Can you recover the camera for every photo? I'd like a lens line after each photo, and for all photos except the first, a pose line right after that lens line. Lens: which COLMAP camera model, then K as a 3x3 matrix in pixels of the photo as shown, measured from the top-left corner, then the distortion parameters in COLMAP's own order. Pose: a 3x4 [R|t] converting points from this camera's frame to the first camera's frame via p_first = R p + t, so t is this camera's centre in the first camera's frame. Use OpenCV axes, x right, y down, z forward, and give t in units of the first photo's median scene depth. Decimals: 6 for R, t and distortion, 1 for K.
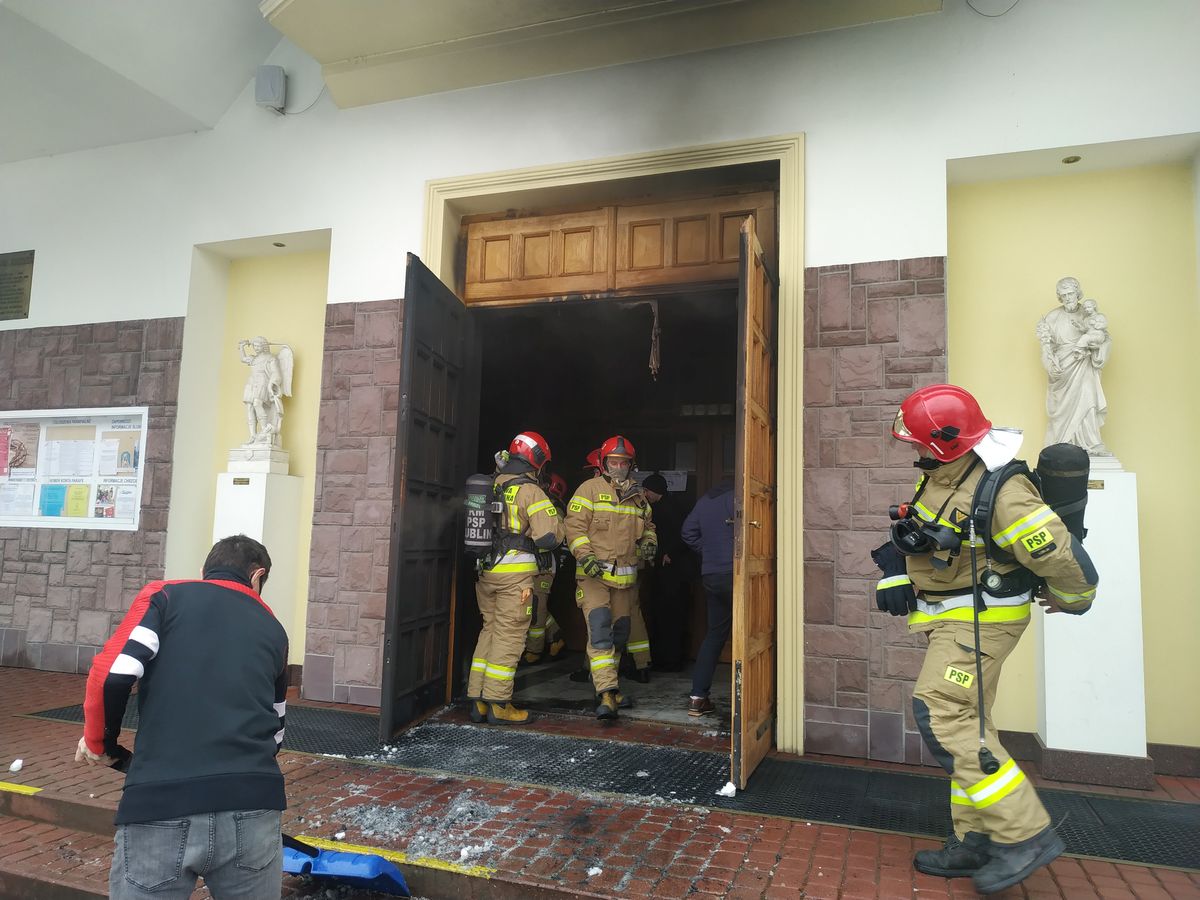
lens RADIAL K [[828.1, 0, 600.0], [0, 828.1, 450.0], [0, 0, 1]] dist [0.001001, -0.009260]
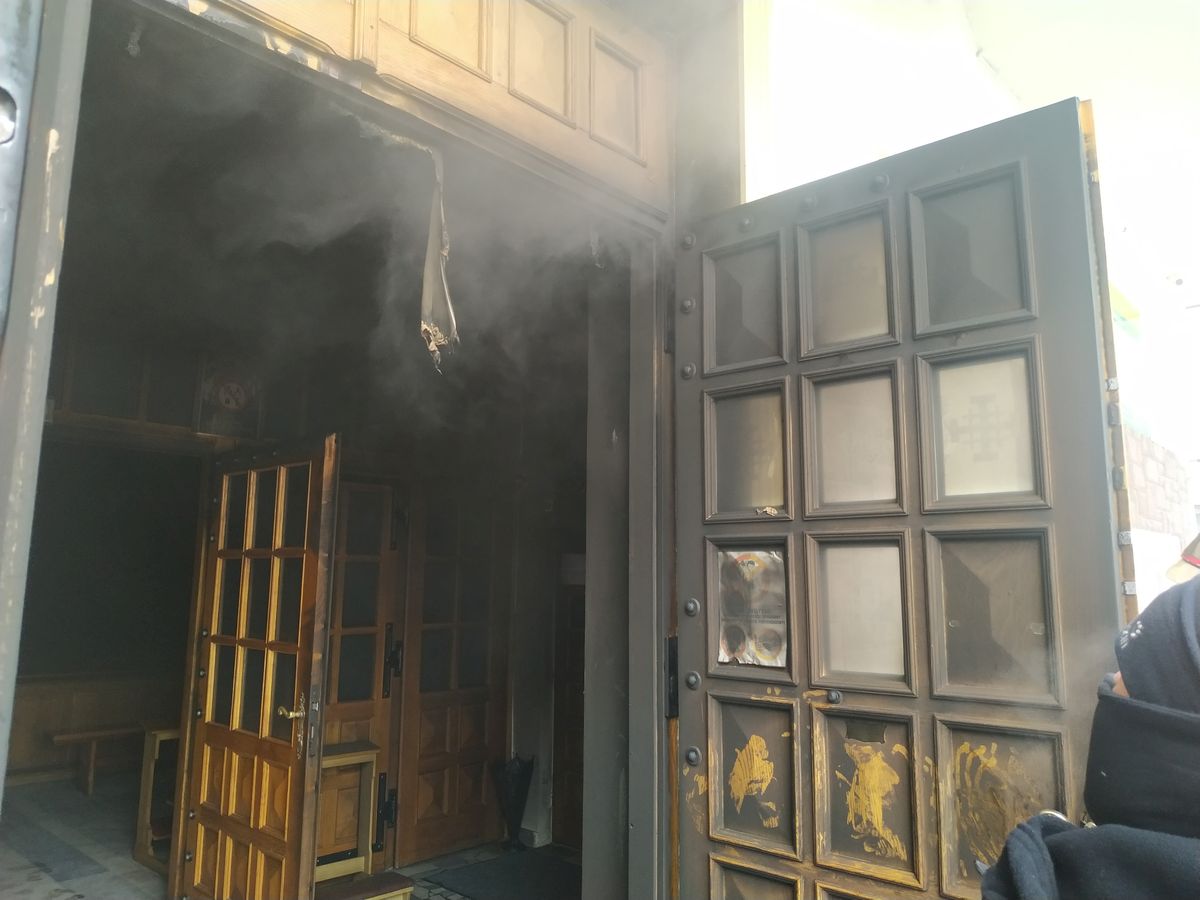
lens RADIAL K [[864.8, 0, 586.6], [0, 864.8, 441.3], [0, 0, 1]] dist [0.017744, -0.043838]
pose [[0.395030, 0.118528, 0.910990, -0.248462], [-0.091831, 0.991770, -0.089217, -0.022732], [-0.914067, -0.048413, 0.402663, 0.774370]]
